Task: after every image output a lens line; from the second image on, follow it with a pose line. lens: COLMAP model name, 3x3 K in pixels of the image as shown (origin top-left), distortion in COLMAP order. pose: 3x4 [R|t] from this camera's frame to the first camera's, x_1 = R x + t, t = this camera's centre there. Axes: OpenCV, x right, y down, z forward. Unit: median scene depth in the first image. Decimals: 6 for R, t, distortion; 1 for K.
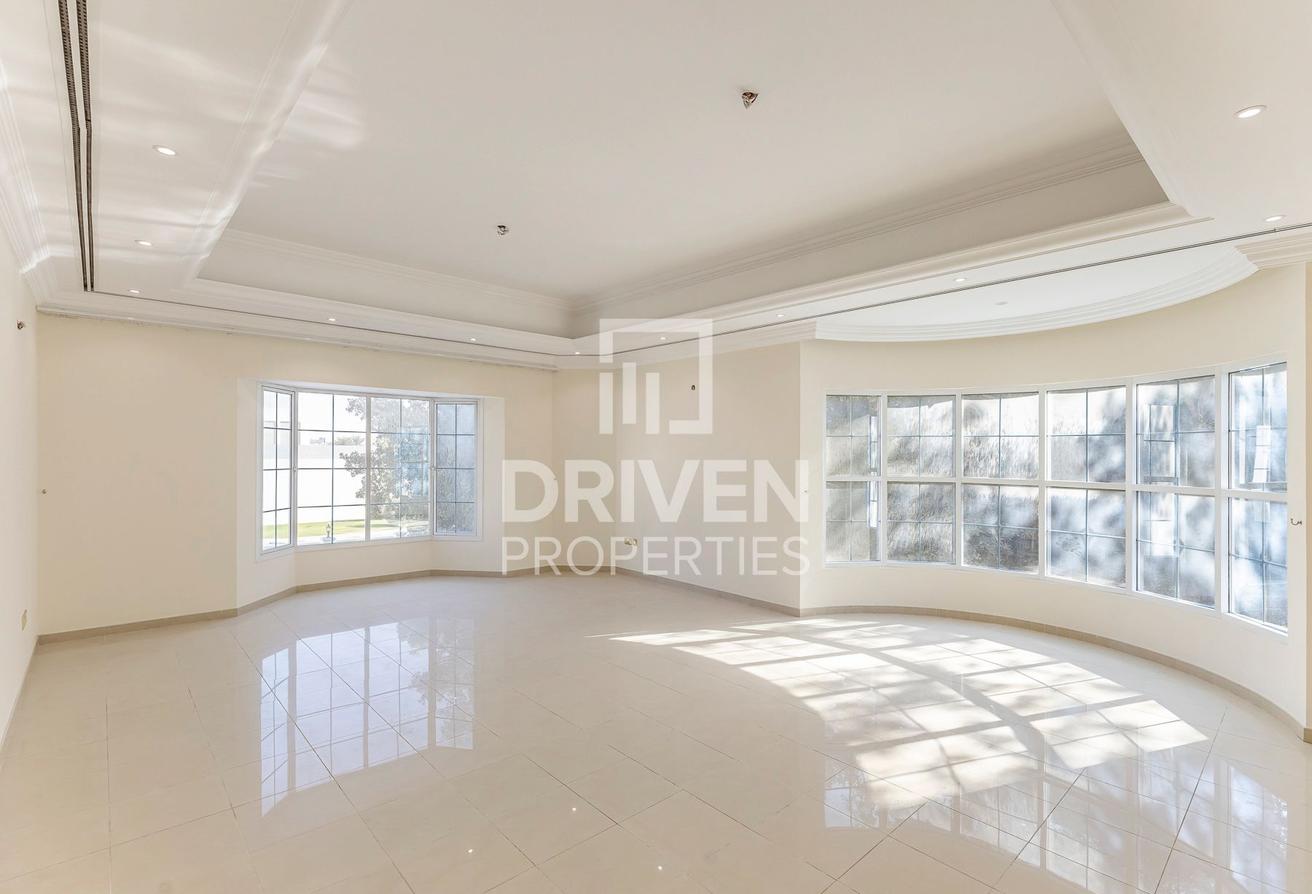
lens RADIAL K [[617.3, 0, 665.0], [0, 617.3, 444.2], [0, 0, 1]] dist [0.002327, 0.000005]
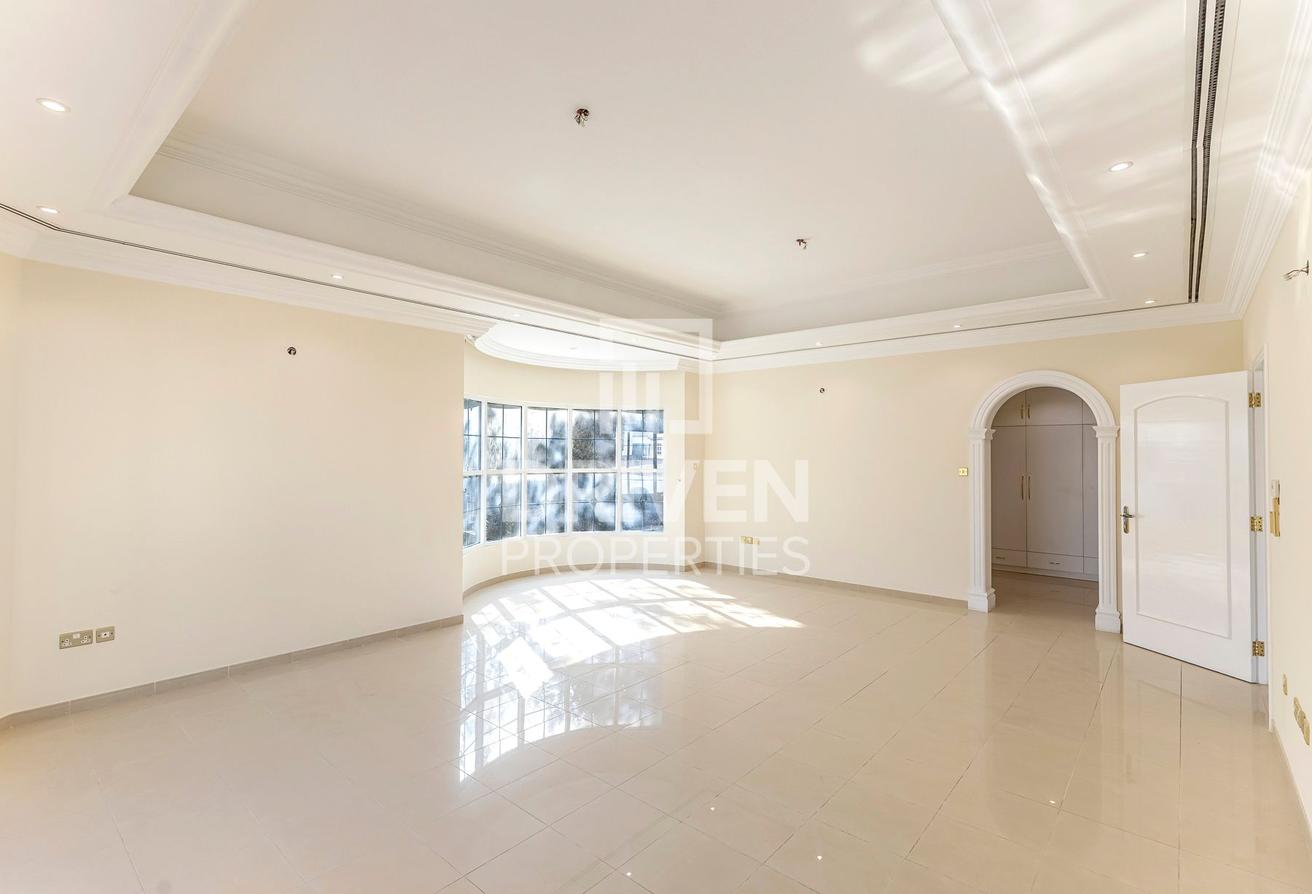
lens RADIAL K [[600.9, 0, 649.5], [0, 600.9, 437.5], [0, 0, 1]] dist [0.073983, -0.053384]
pose [[-0.117153, 0.013626, 0.993020, -0.832266], [-0.027151, 0.999488, -0.016918, 0.001018], [-0.992743, -0.028944, -0.116723, 0.909668]]
